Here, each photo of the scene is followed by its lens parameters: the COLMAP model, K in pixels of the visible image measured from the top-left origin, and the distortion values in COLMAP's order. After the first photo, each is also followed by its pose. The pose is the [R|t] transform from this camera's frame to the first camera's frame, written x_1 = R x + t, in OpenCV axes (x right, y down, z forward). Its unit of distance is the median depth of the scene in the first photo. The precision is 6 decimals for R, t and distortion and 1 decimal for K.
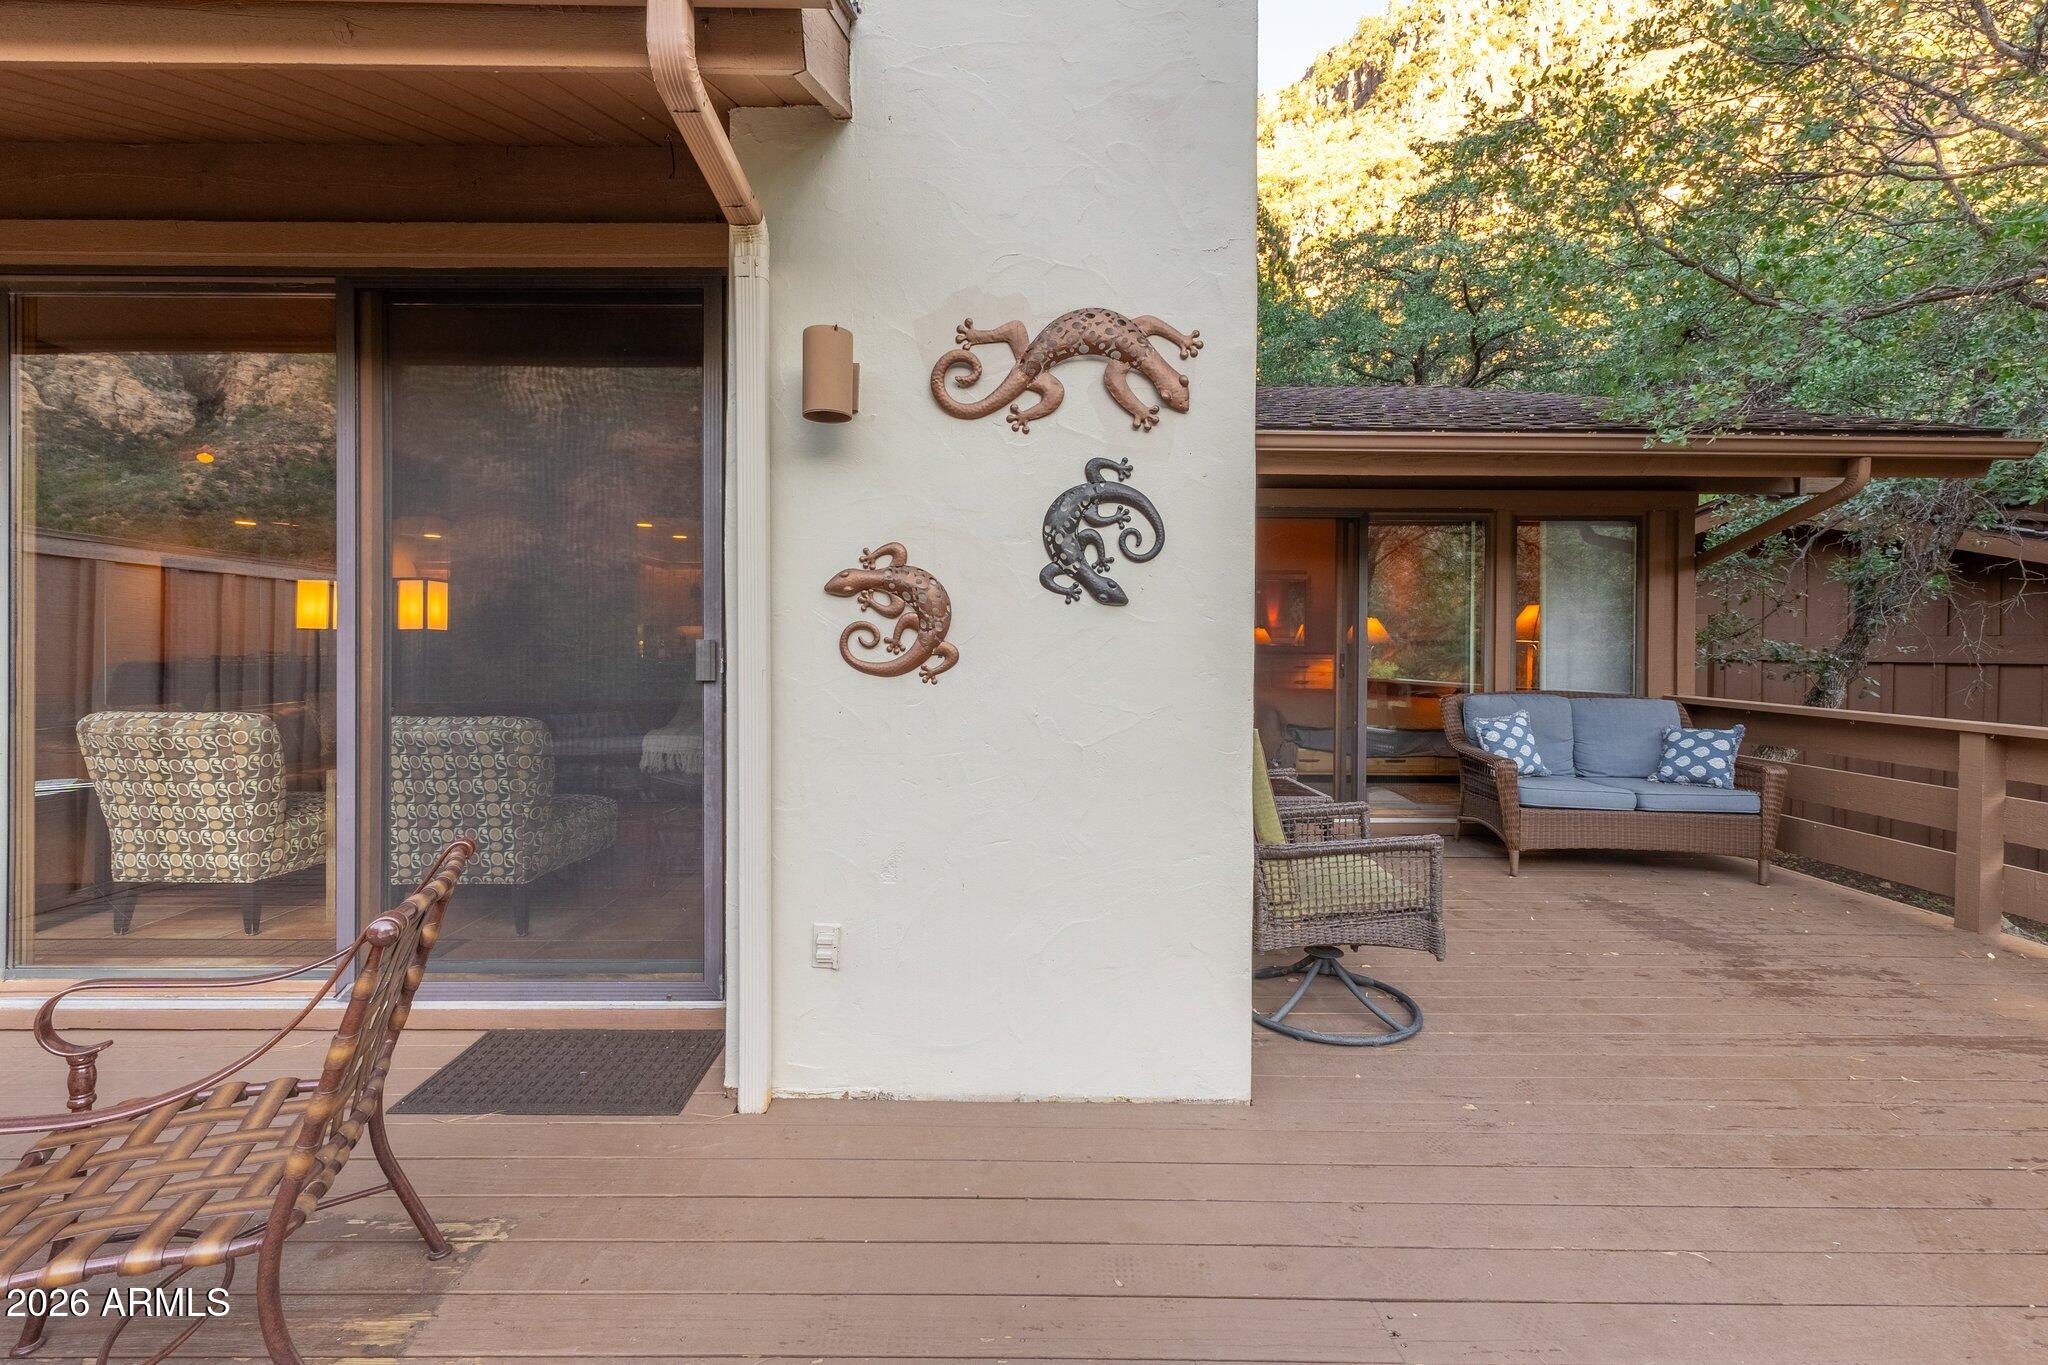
lens RADIAL K [[865.5, 0, 1021.4], [0, 865.5, 647.4], [0, 0, 1]] dist [0.003348, -0.000172]
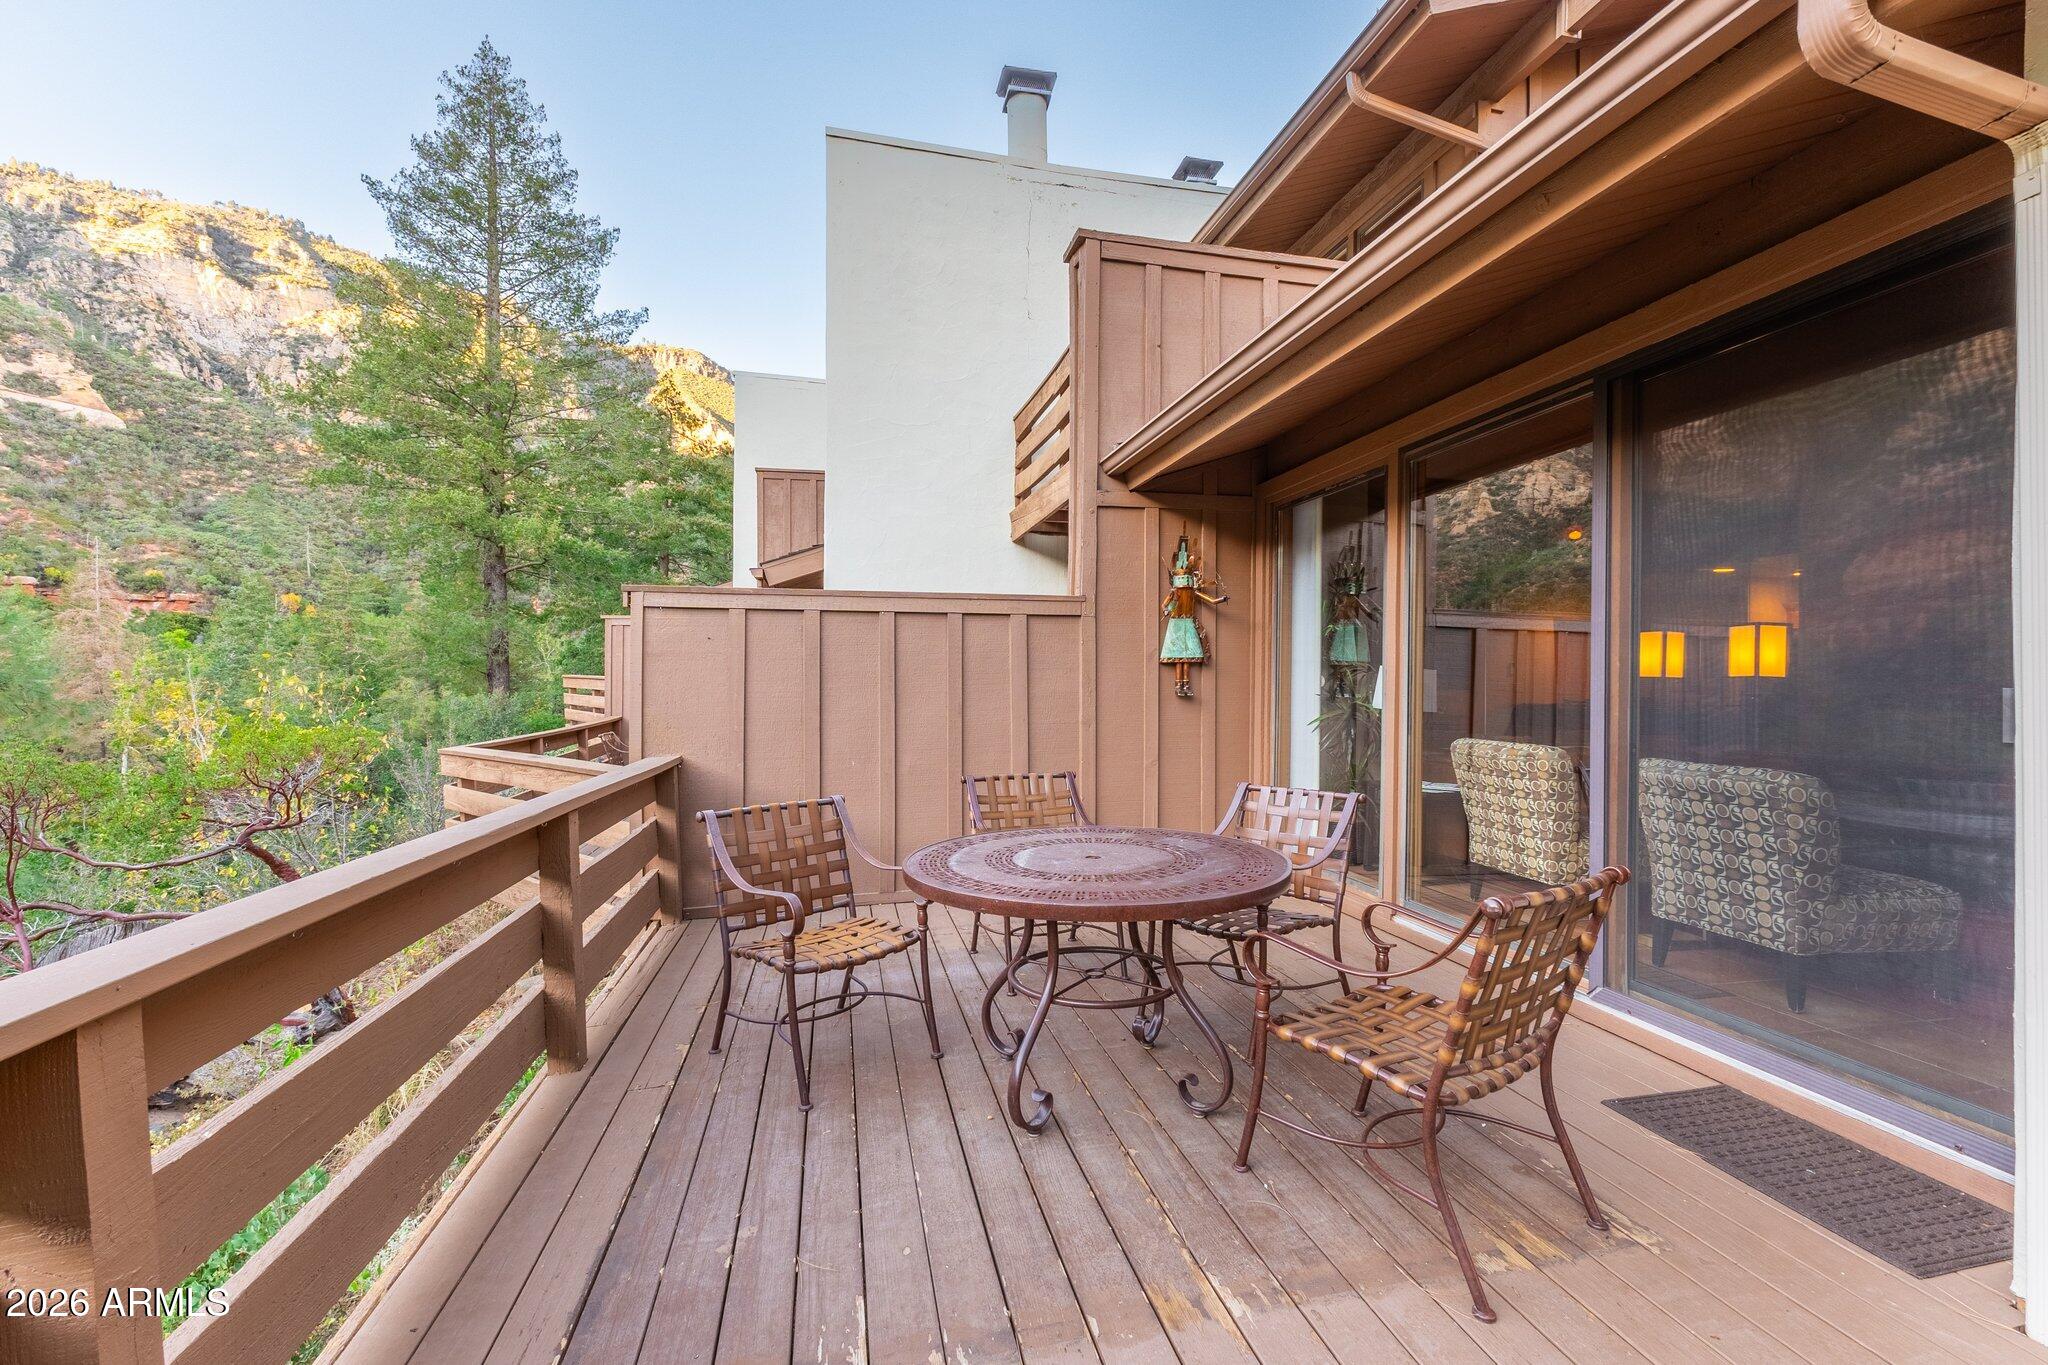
lens RADIAL K [[869.8, 0, 1022.2], [0, 869.8, 691.1], [0, 0, 1]] dist [0.008749, -0.001433]
pose [[0.210927, 0.008056, -0.977469, 0.187135], [-0.012380, 0.999908, 0.005569, -0.000135], [0.977424, 0.010926, 0.211007, 0.007488]]
